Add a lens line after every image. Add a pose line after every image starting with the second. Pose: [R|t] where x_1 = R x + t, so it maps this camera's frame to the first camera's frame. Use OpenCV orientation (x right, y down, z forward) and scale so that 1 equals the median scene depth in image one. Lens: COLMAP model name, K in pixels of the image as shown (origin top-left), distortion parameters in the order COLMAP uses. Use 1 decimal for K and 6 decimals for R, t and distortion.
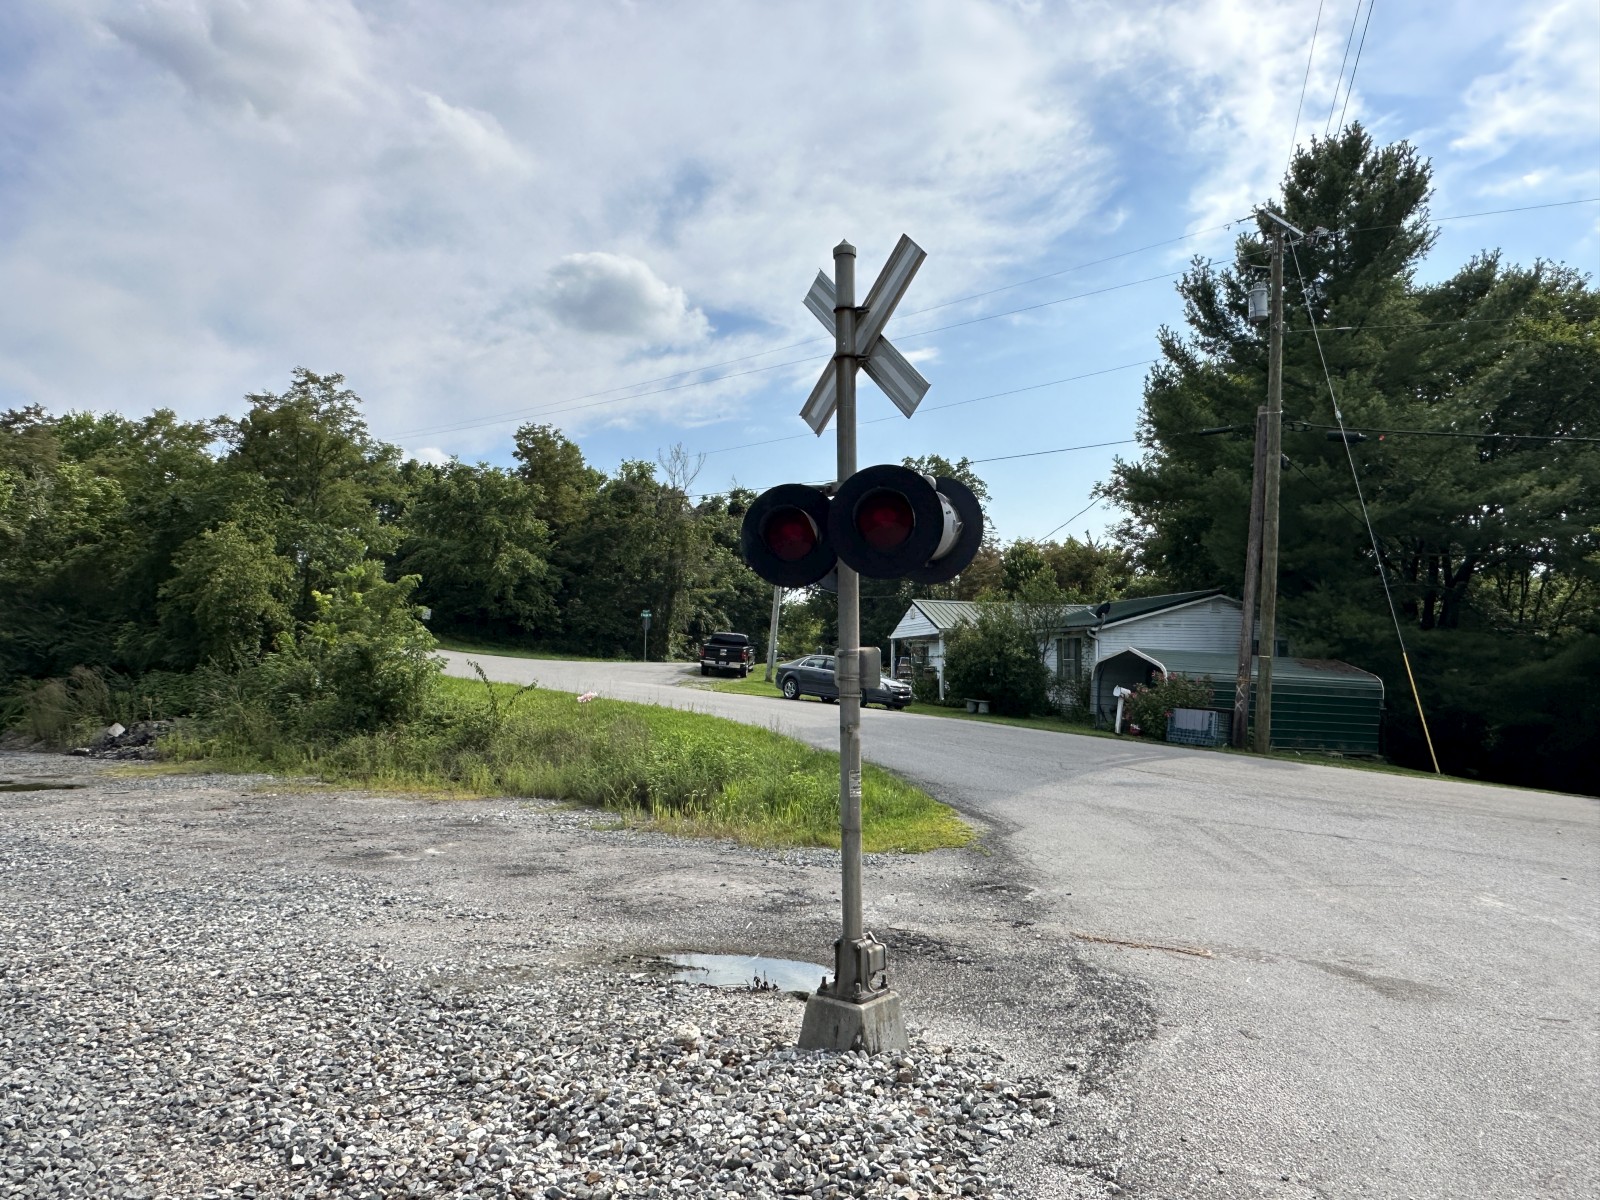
lens RADIAL K [[1080.4, 0, 796.4], [0, 1080.4, 623.0], [0, 0, 1]] dist [-0.003972, 0.003634]
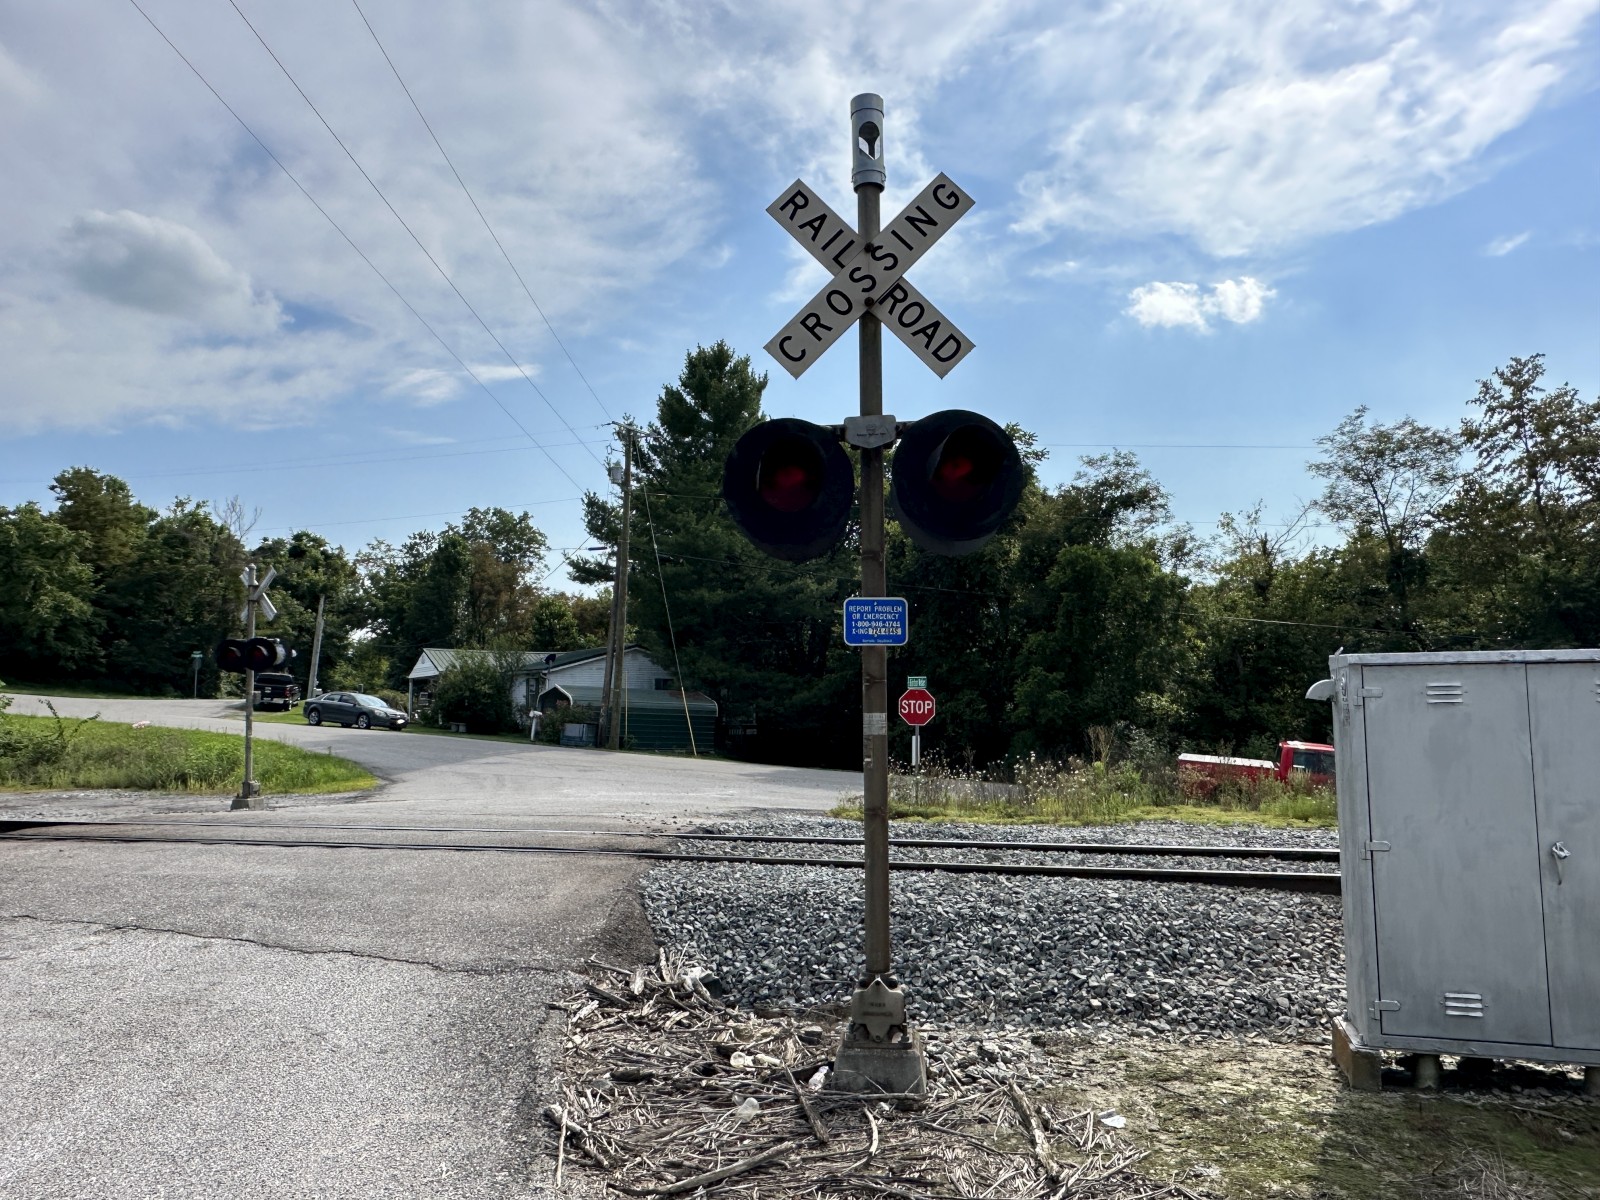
lens RADIAL K [[1115.9, 0, 762.7], [0, 1115.9, 639.9], [0, 0, 1]] dist [0.016149, 0.001011]
pose [[0.948011, 0.004153, 0.318209, 0.039439], [0.000307, 0.999902, -0.013963, -0.007650], [-0.318236, 0.013335, 0.947918, -0.239565]]
